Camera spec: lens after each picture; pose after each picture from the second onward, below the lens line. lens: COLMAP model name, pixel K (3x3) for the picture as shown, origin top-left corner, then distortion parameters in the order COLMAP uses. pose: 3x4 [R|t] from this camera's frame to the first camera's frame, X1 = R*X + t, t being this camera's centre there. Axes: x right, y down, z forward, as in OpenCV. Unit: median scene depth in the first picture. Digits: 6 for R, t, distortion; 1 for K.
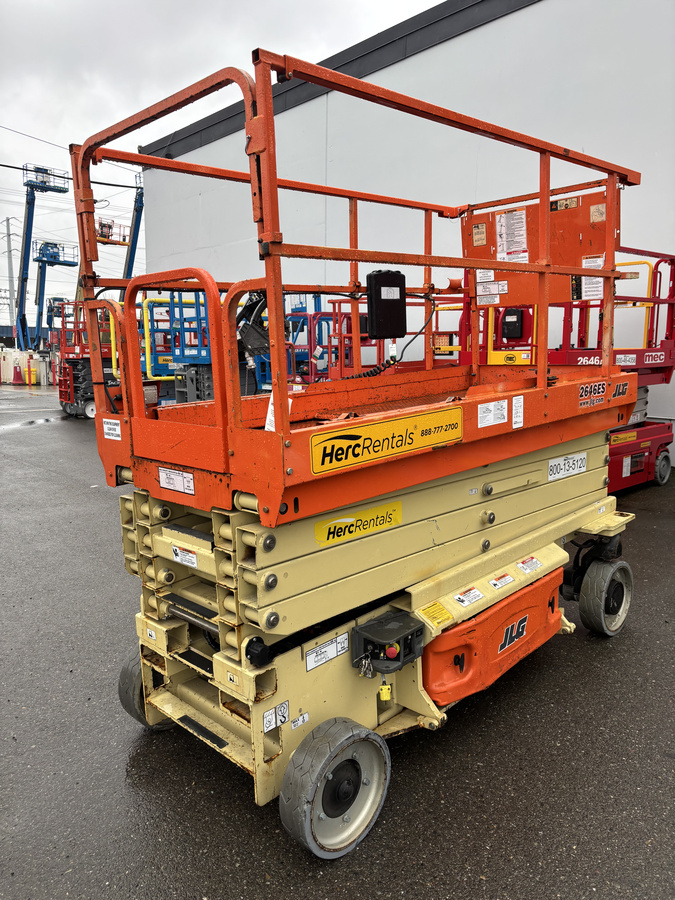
lens RADIAL K [[678.7, 0, 335.6], [0, 678.7, 453.6], [0, 0, 1]] dist [0.020589, 0.002443]
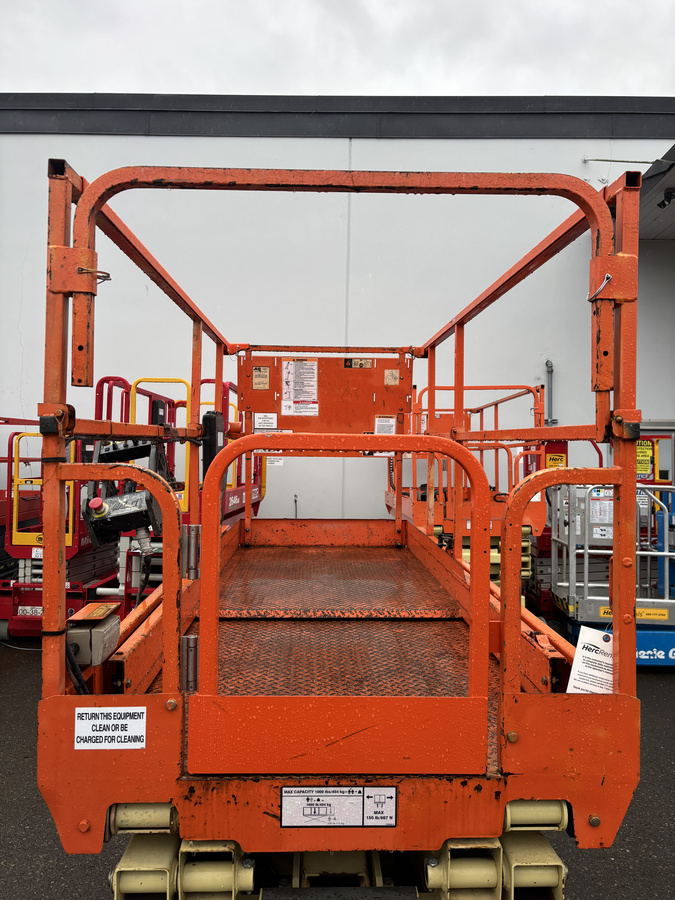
lens RADIAL K [[670.2, 0, 328.9], [0, 670.2, 439.4], [0, 0, 1]] dist [0.058577, -0.075716]
pose [[0.687225, 0.049835, 0.724733, -0.572818], [0.086379, 0.984961, -0.149637, -0.149819], [-0.721291, 0.165436, 0.672585, 0.524480]]
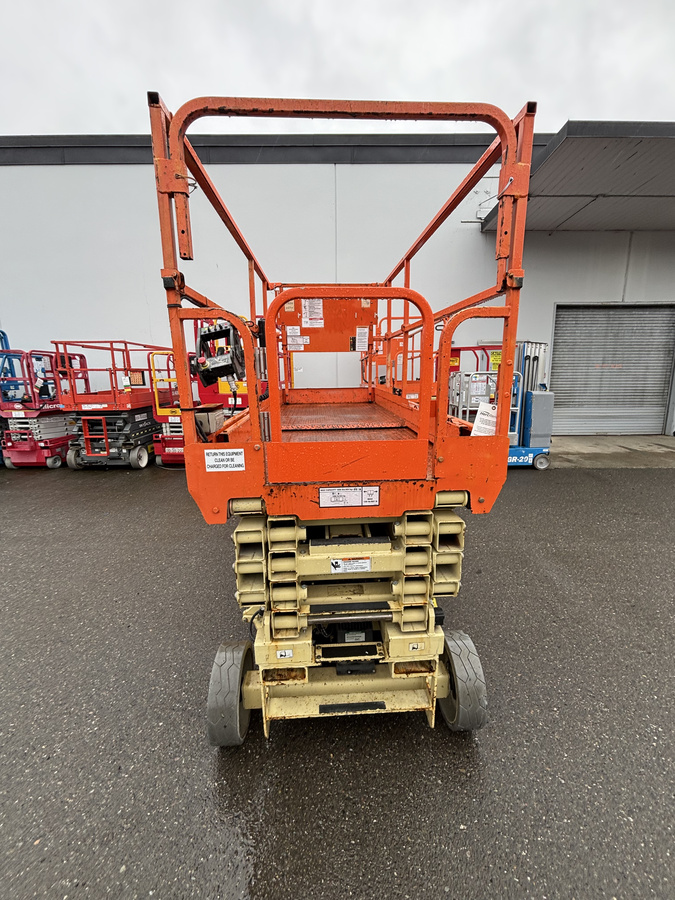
lens RADIAL K [[362.6, 0, 337.5], [0, 362.6, 450.0], [0, 0, 1]] dist [-0.000594, -0.000437]
pose [[0.665057, -0.137303, 0.734062, -0.569120], [0.116178, 0.990008, 0.079919, -0.068711], [-0.737700, 0.032131, 0.674363, 0.564200]]
